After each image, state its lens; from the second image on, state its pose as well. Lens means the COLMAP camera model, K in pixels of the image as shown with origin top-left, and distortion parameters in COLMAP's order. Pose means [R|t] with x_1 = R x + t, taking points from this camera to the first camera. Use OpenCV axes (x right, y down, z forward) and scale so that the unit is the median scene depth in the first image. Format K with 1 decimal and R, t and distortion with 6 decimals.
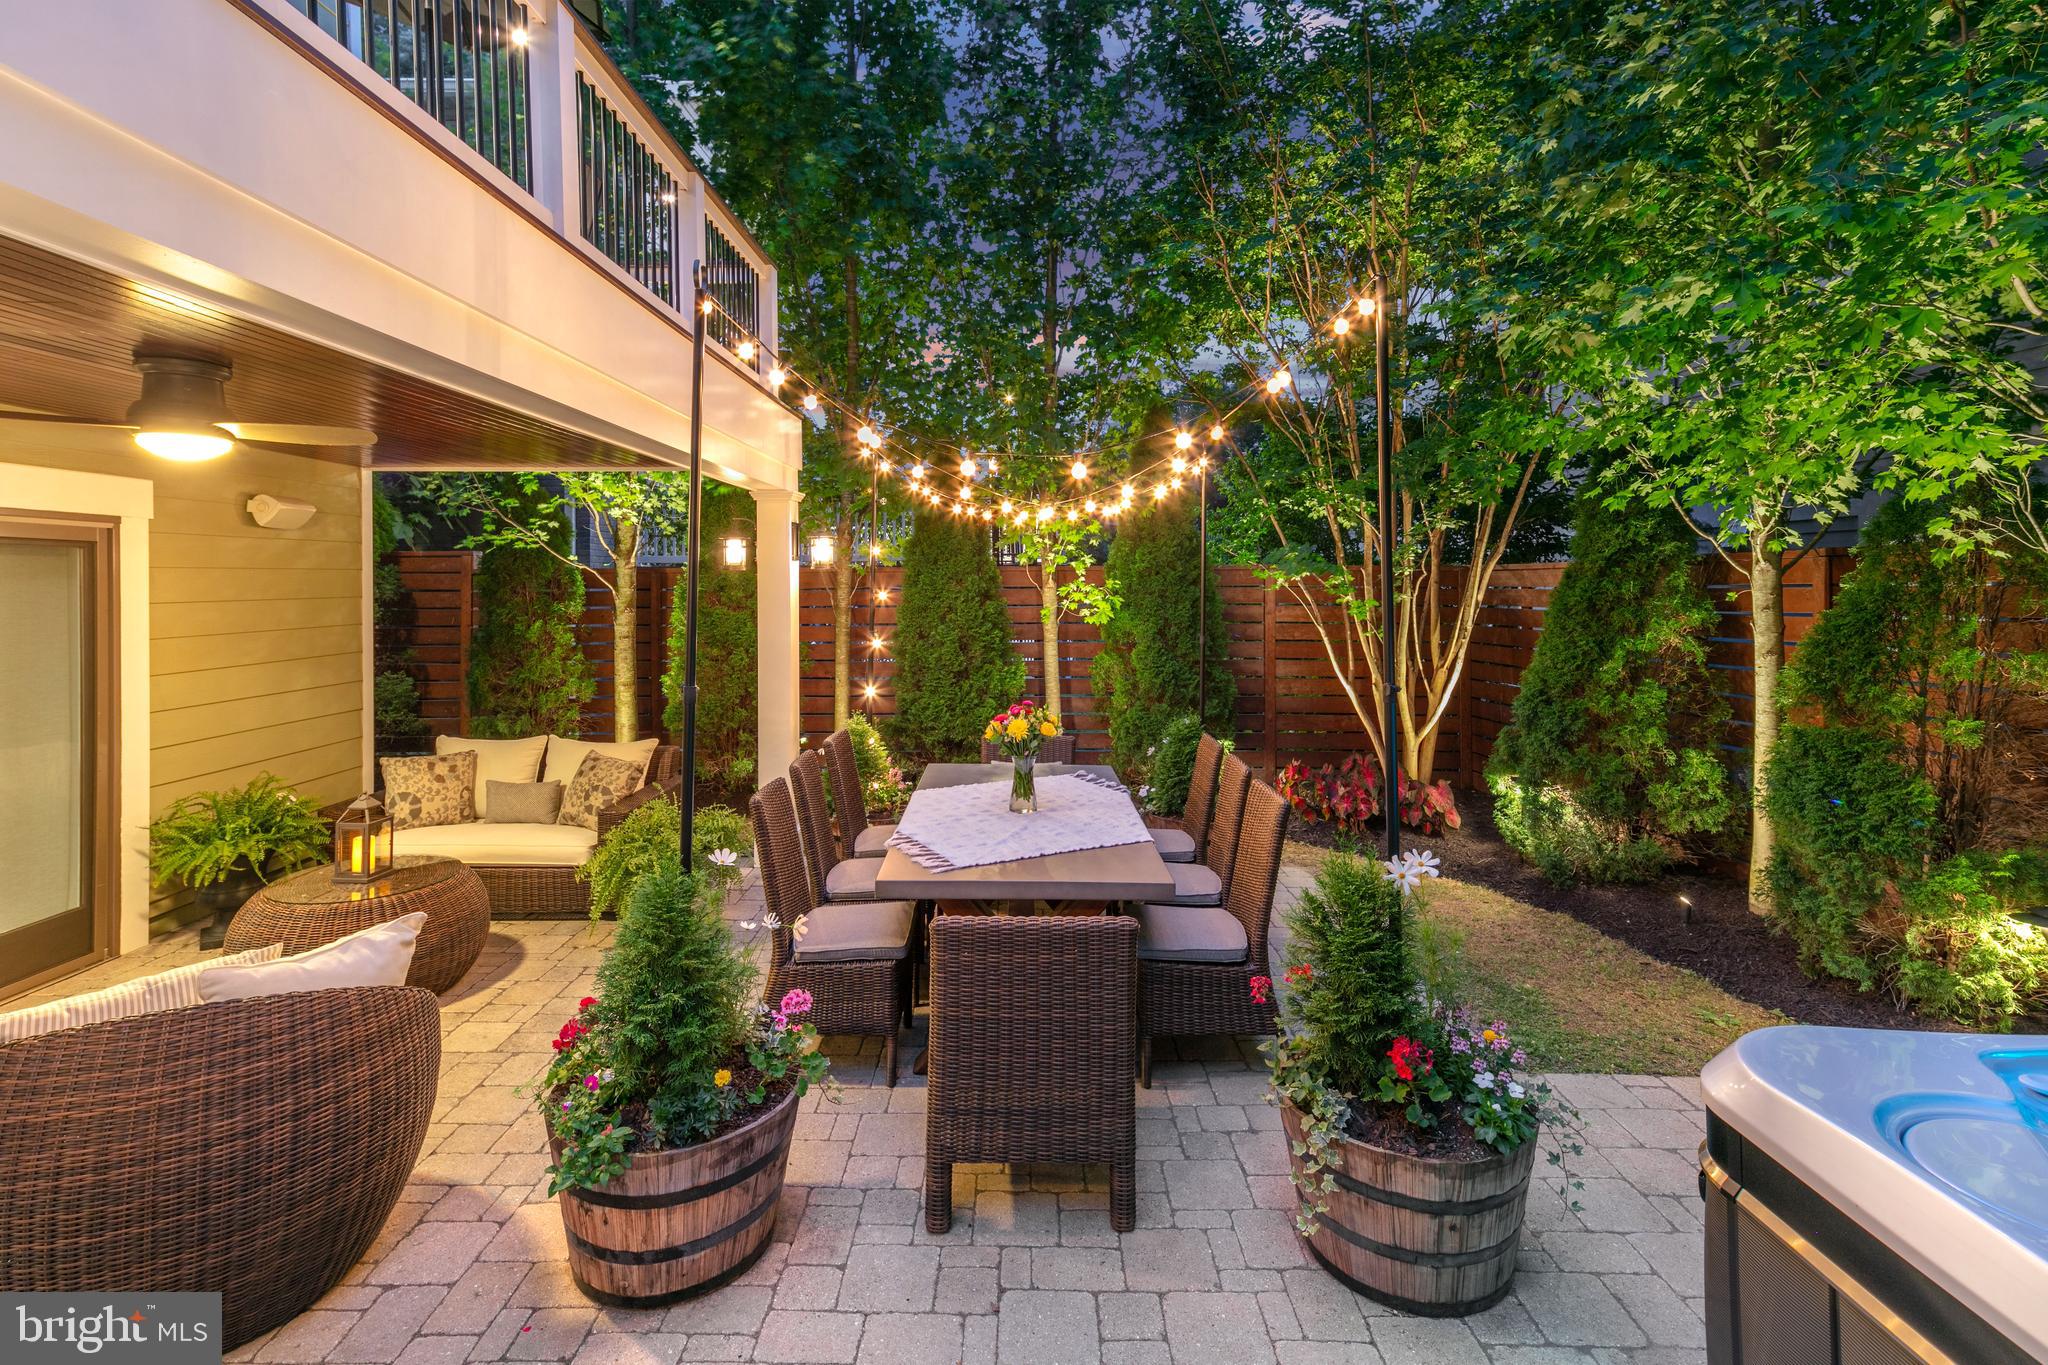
lens RADIAL K [[991.7, 0, 1019.0], [0, 991.7, 599.0], [0, 0, 1]] dist [0.022562, 0.001240]
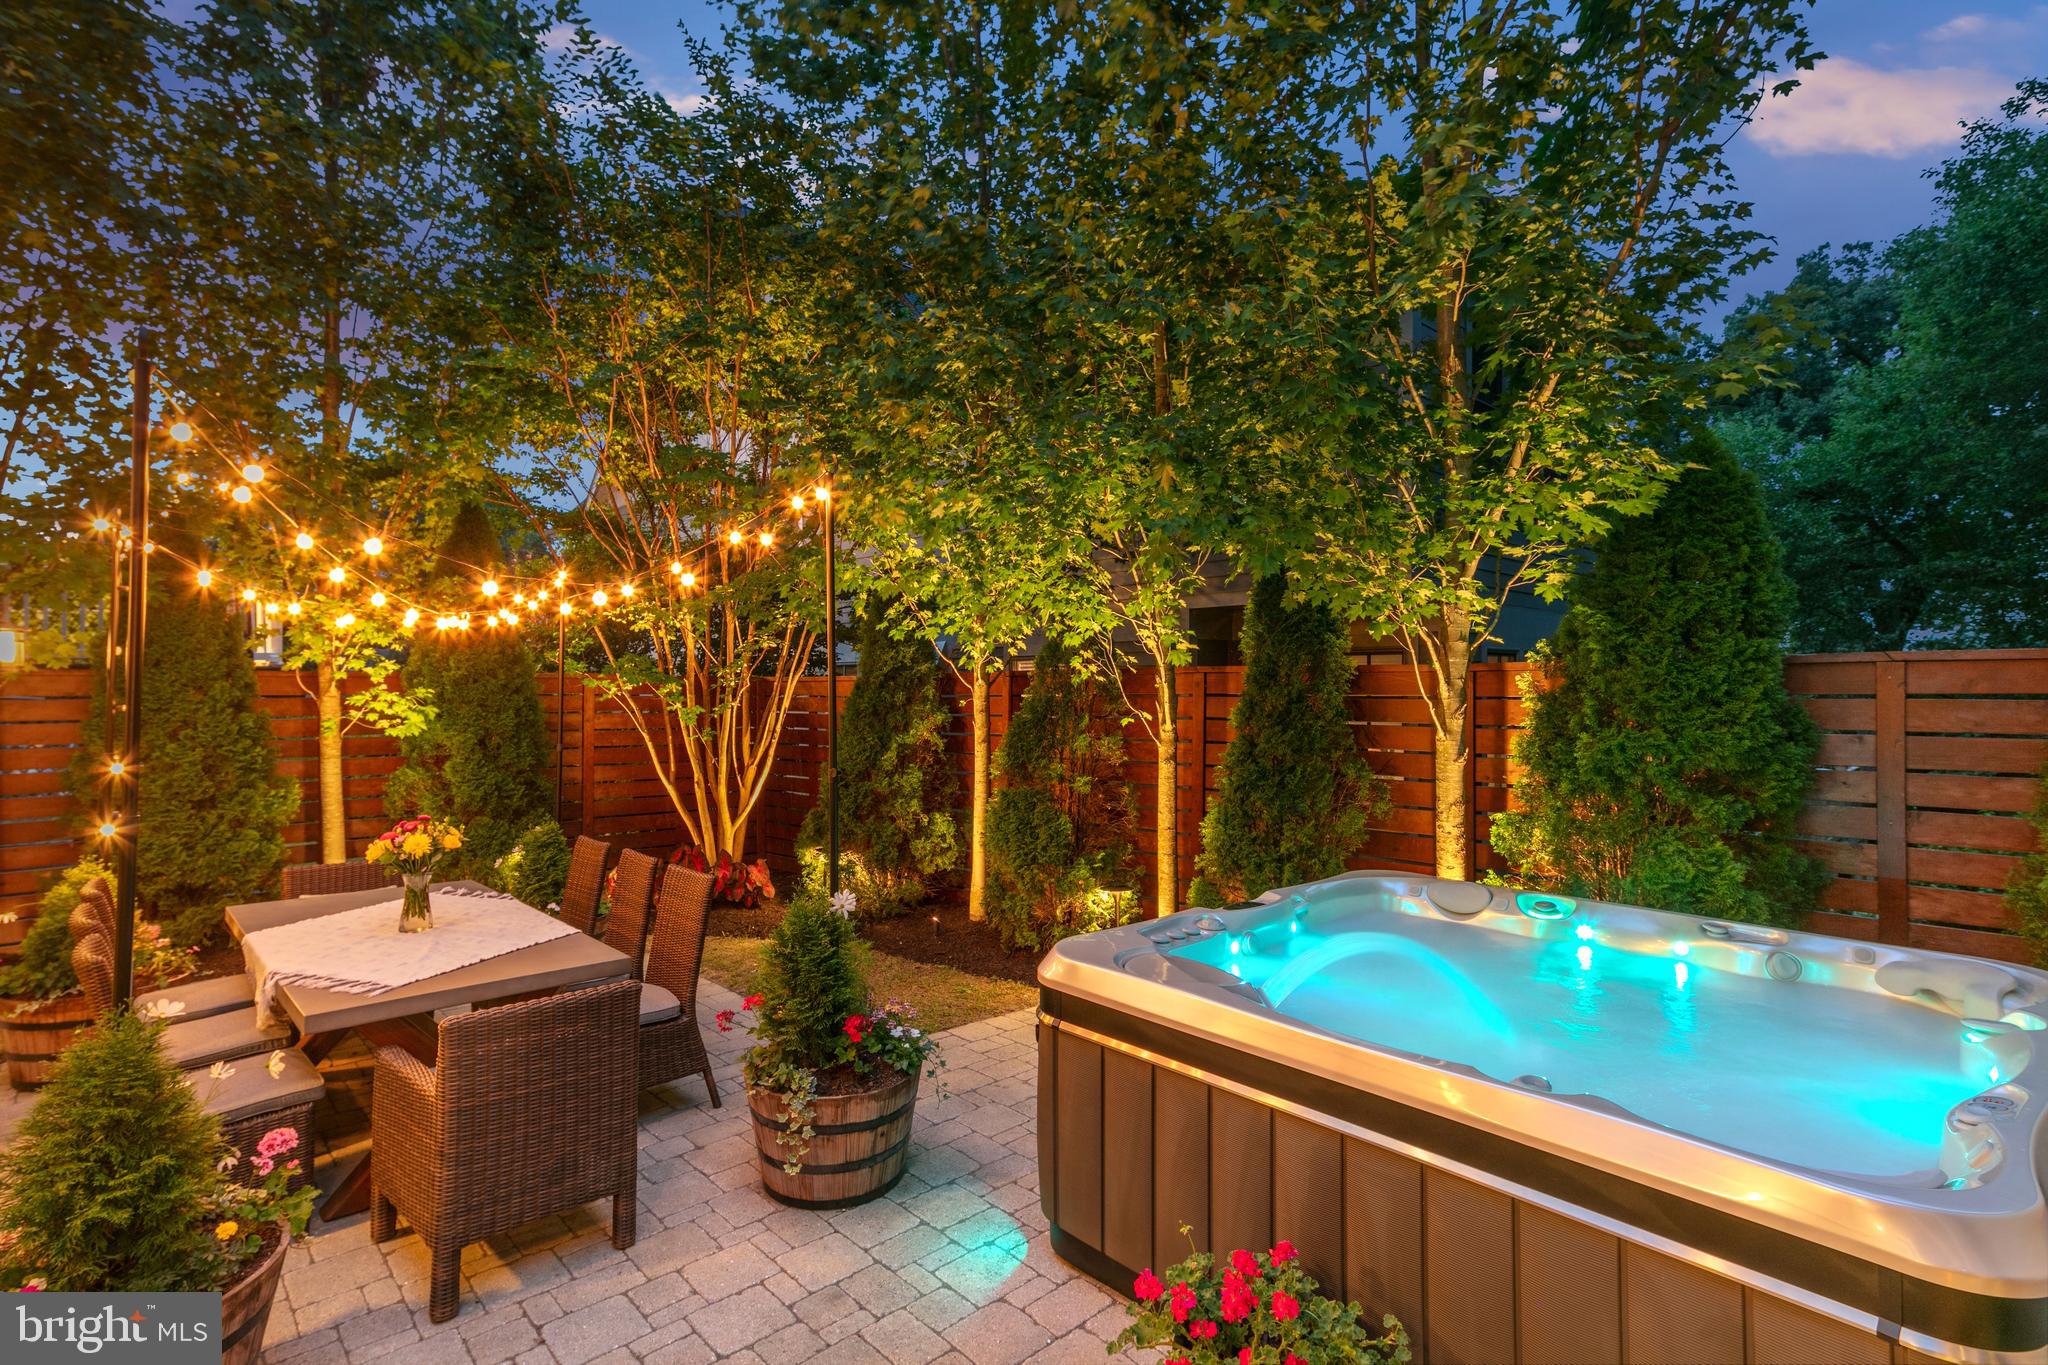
lens RADIAL K [[952.0, 0, 1053.2], [0, 952.0, 730.5], [0, 0, 1]] dist [0.037154, 0.000582]
pose [[0.719377, -0.024999, 0.694170, -0.148871], [0.006476, 0.999550, 0.029285, -0.002737], [-0.694590, -0.016572, 0.719215, -0.075055]]
